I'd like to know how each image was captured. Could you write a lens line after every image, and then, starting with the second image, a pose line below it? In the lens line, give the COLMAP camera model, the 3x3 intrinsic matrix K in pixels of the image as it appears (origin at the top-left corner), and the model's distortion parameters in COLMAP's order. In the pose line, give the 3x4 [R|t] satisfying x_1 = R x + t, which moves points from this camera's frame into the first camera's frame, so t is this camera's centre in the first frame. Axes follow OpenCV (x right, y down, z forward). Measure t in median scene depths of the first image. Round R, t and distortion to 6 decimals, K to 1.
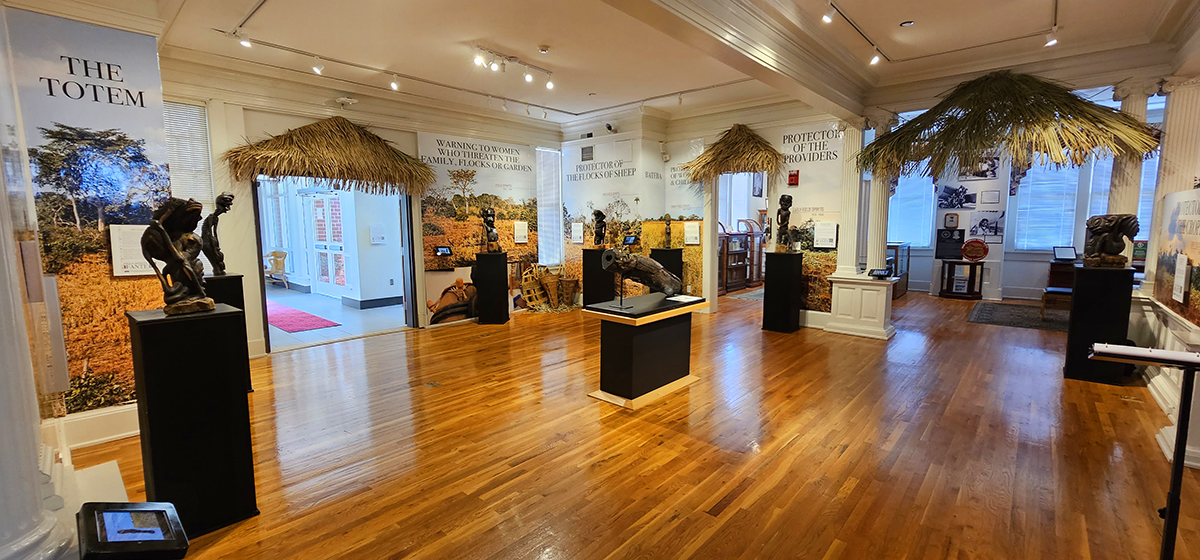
lens RADIAL K [[488.4, 0, 604.2], [0, 488.4, 280.2], [0, 0, 1]] dist [-0.001858, 0.000341]
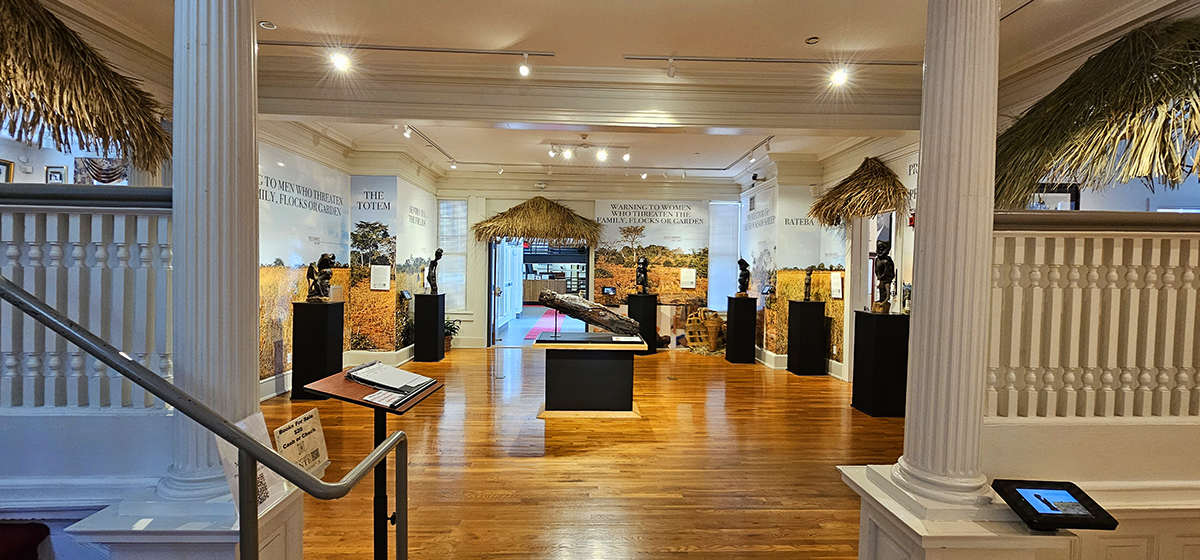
lens RADIAL K [[488.4, 0, 608.9], [0, 488.4, 281.5], [0, 0, 1]] dist [-0.001858, 0.000341]
pose [[0.692877, 0.035021, -0.720204, 0.536628], [-0.103238, 0.993347, -0.051019, -0.016971], [0.713626, 0.109702, 0.691883, 0.111906]]
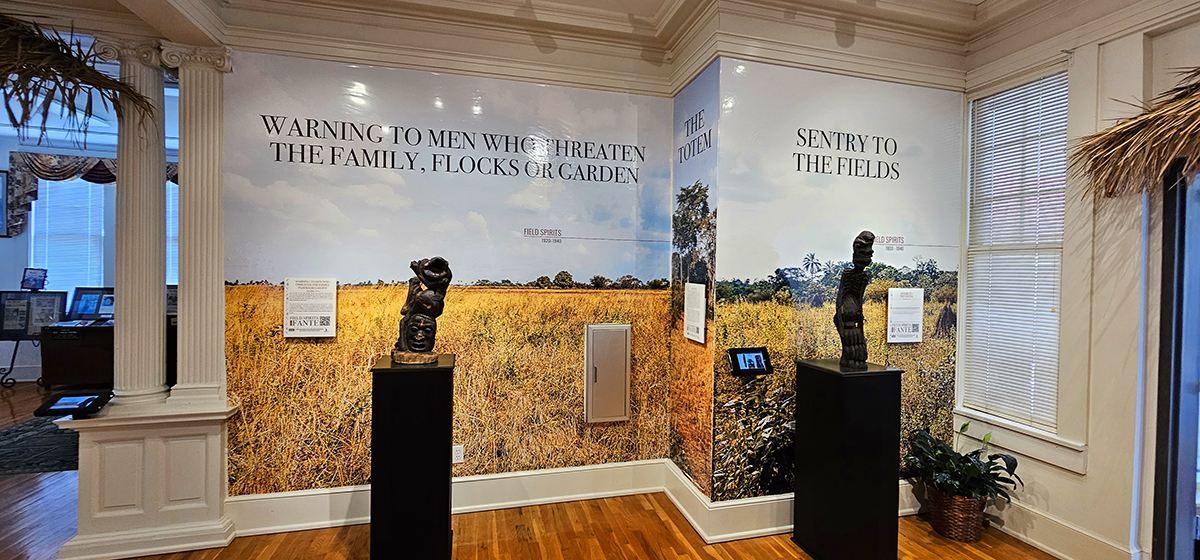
lens RADIAL K [[488.4, 0, 601.2], [0, 488.4, 282.0], [0, 0, 1]] dist [-0.001858, 0.000341]
pose [[-0.553811, 0.011795, -0.832559, -0.054767], [-0.103854, 0.991113, 0.083125, -0.074995], [0.826140, 0.132500, -0.547665, 0.585505]]
